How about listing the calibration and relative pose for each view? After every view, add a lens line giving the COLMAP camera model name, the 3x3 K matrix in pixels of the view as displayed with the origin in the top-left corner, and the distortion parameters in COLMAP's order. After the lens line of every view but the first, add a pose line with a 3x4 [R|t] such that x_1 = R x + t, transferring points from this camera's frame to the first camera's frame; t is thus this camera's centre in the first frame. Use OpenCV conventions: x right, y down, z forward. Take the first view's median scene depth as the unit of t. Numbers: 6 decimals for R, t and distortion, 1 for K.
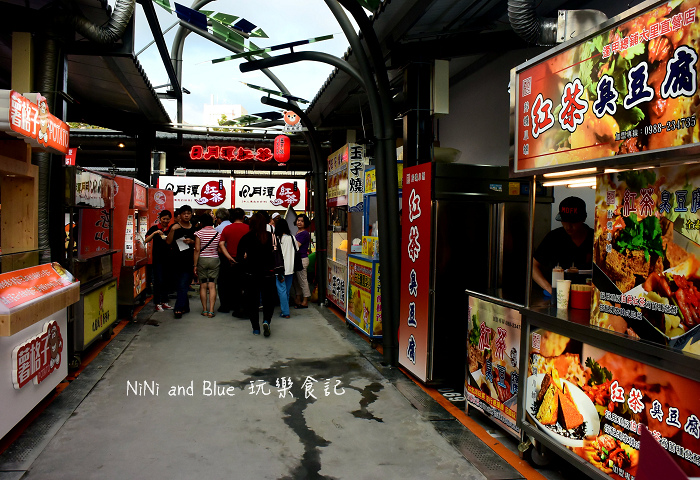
lens RADIAL K [[551.9, 0, 350.0], [0, 551.9, 240.0], [0, 0, 1]] dist [-0.003192, -0.001300]
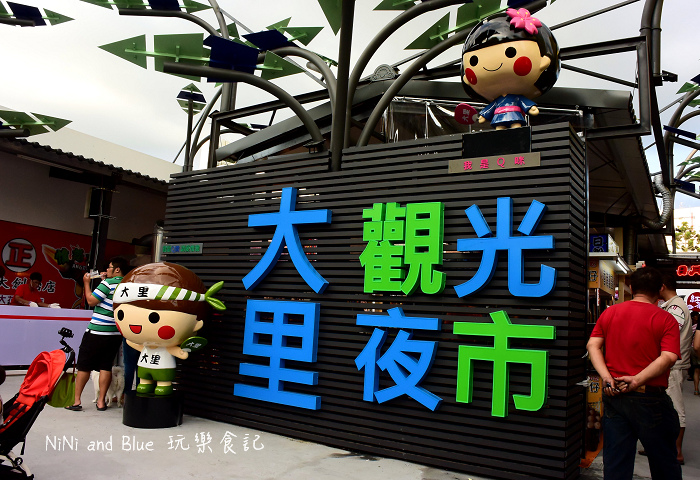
lens RADIAL K [[551.9, 0, 350.0], [0, 551.9, 240.0], [0, 0, 1]] dist [-0.003192, -0.001300]
pose [[0.723721, -0.060276, -0.687456, 0.057710], [-0.074572, 0.983514, -0.164741, 0.046315], [0.686052, 0.170492, 0.707294, -0.493769]]
